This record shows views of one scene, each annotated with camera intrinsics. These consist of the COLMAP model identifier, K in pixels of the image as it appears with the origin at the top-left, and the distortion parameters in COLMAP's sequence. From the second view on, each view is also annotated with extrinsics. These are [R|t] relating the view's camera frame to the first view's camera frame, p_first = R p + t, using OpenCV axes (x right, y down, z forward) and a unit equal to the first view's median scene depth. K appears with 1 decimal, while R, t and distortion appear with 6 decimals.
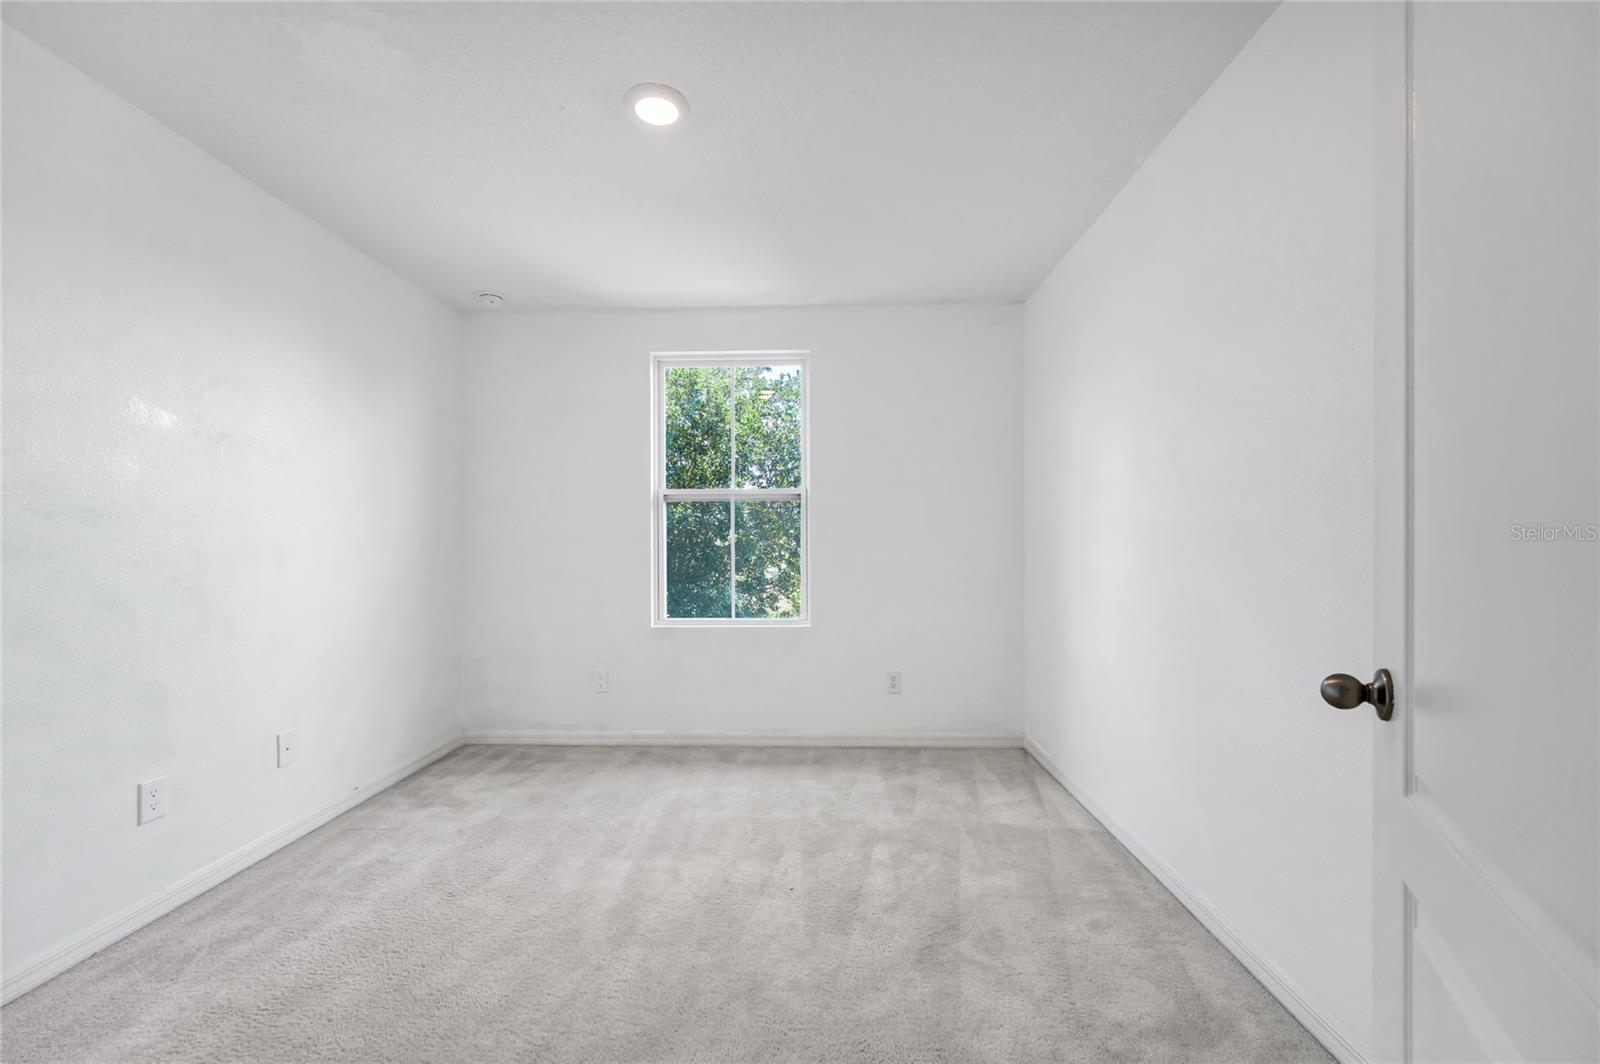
lens RADIAL K [[678.1, 0, 803.7], [0, 678.1, 545.9], [0, 0, 1]] dist [-0.002843, -0.000344]
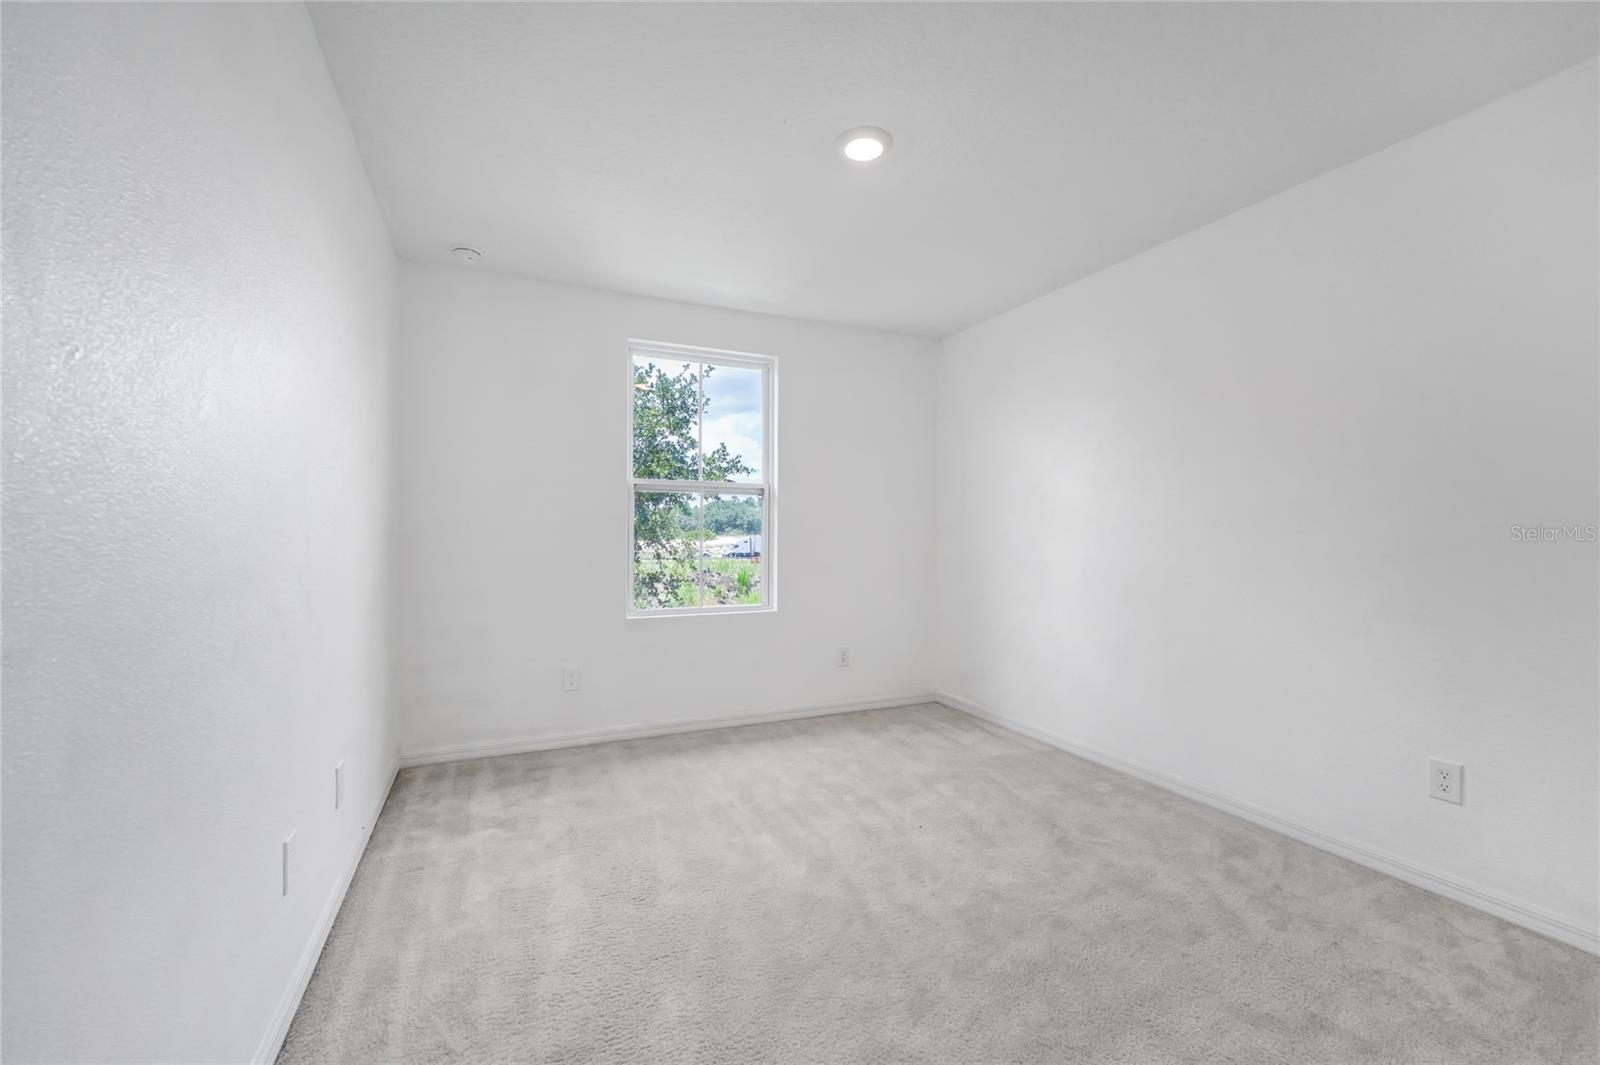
lens RADIAL K [[657.9, 0, 795.6], [0, 657.9, 535.5], [0, 0, 1]] dist [0.000341, -0.000299]
pose [[0.896468, 0.006503, 0.443061, -0.501713], [-0.004984, 0.999977, -0.004592, 0.002883], [-0.443081, 0.001908, 0.896480, 0.045345]]
